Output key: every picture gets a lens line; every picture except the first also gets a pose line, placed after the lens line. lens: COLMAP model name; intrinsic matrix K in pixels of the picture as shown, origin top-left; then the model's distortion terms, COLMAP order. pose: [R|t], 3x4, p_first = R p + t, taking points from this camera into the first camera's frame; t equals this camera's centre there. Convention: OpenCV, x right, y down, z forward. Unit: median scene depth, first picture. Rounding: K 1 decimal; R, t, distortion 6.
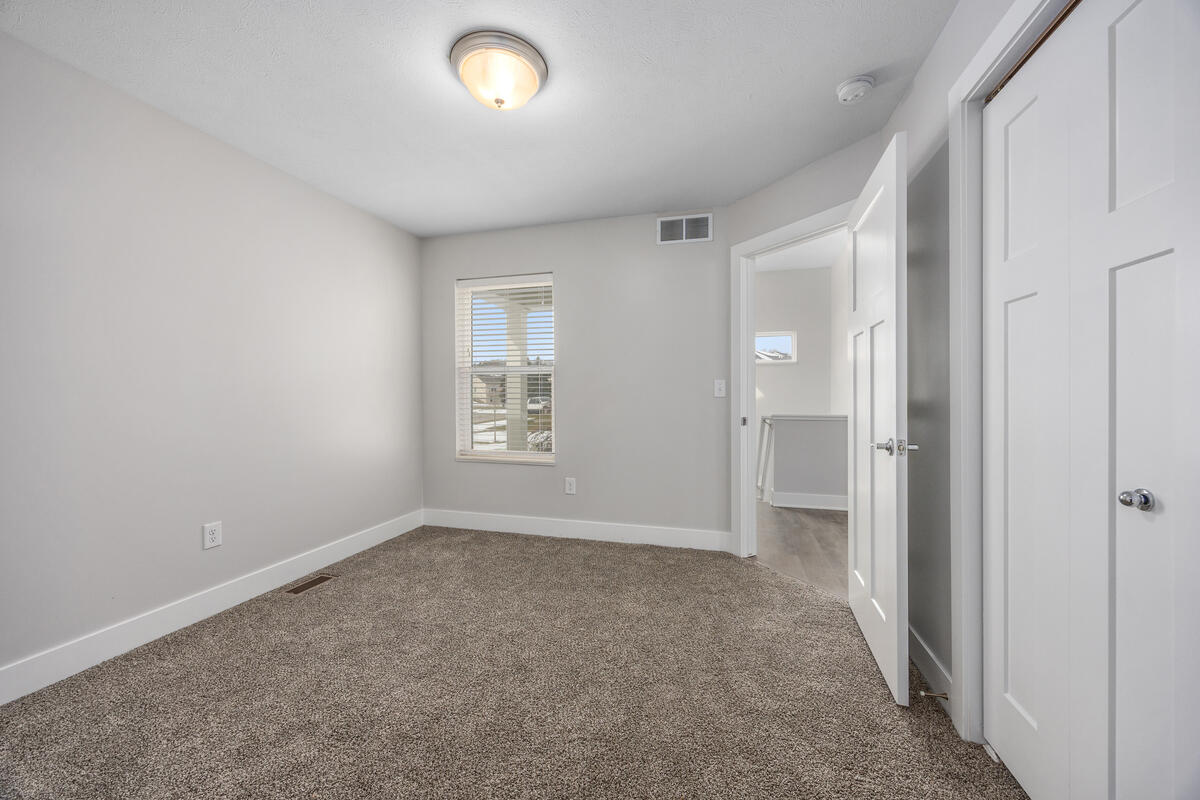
lens RADIAL K [[452.8, 0, 602.6], [0, 452.8, 394.9], [0, 0, 1]] dist [-0.008106, 0.000408]
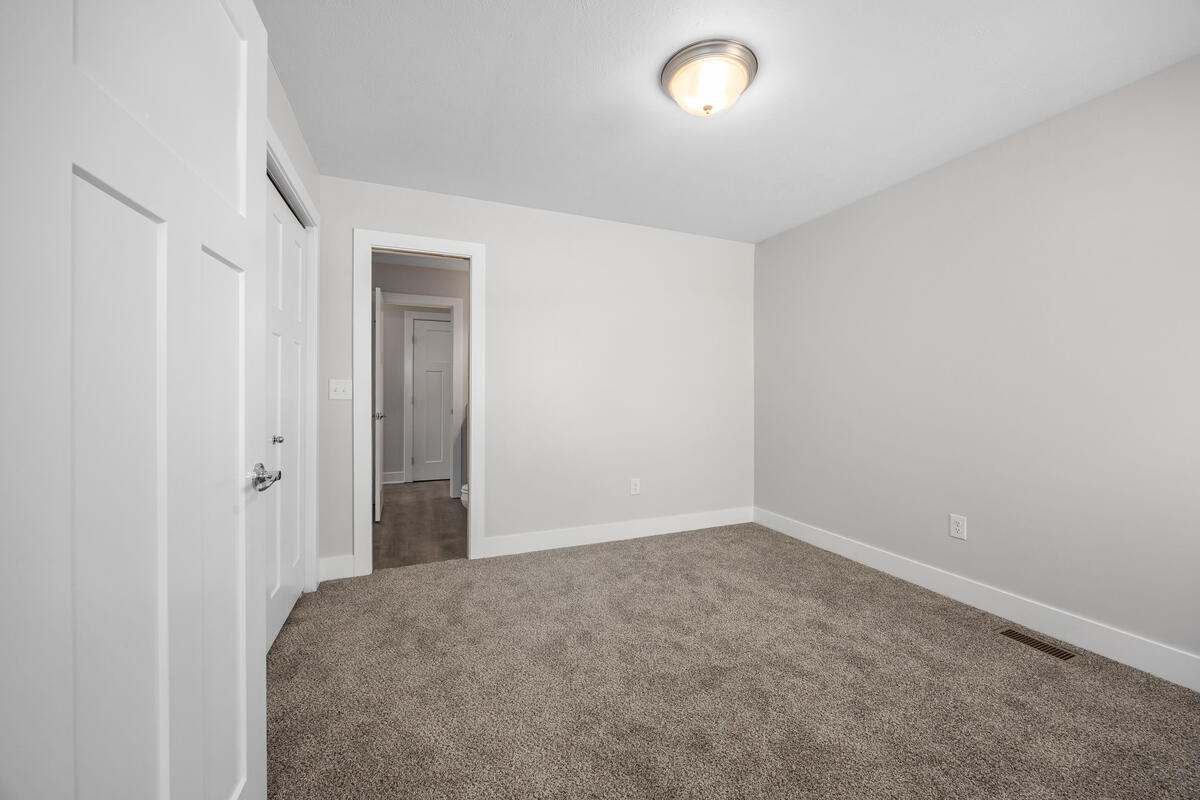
lens RADIAL K [[452.8, 0, 602.6], [0, 452.8, 394.9], [0, 0, 1]] dist [-0.008106, 0.000408]
pose [[-0.791229, -0.000319, -0.611520, 0.489129], [-0.004533, 0.999975, 0.005343, -0.011356], [0.611503, 0.007000, -0.791211, 1.352381]]
